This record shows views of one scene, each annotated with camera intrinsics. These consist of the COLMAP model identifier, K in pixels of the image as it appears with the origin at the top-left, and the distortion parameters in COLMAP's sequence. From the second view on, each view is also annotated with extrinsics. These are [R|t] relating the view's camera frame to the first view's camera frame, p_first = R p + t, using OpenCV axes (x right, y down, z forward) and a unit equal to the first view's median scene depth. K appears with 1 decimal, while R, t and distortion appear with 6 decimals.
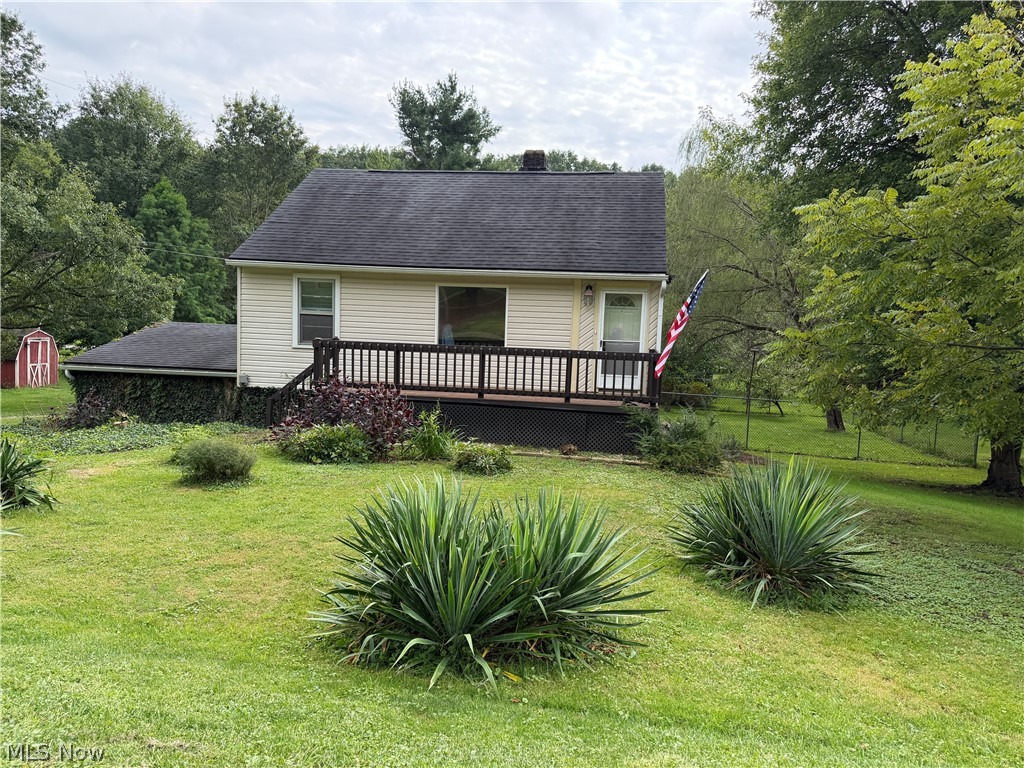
lens RADIAL K [[717.0, 0, 509.4], [0, 717.0, 383.2], [0, 0, 1]] dist [0.027726, -0.040544]
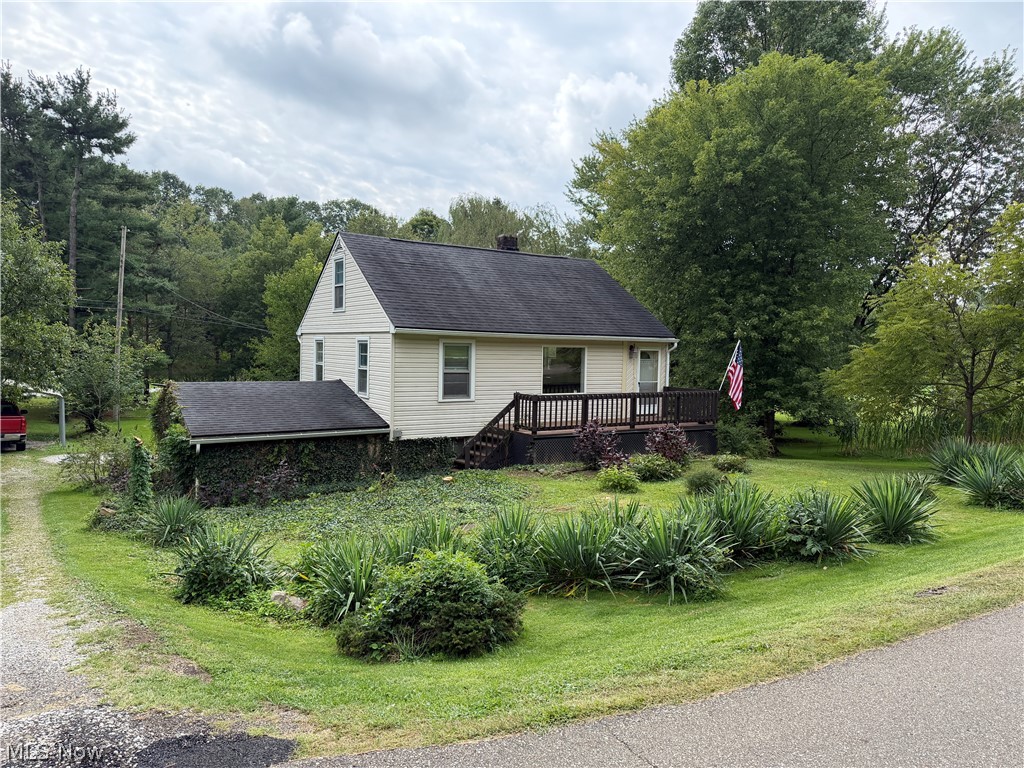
lens RADIAL K [[717.0, 0, 518.9], [0, 717.0, 384.5], [0, 0, 1]] dist [0.027726, -0.040544]
pose [[0.748565, -0.056256, 0.660671, -0.954753], [0.066036, 0.997766, 0.010137, -0.079907], [-0.659765, 0.036040, 0.750607, 0.045709]]
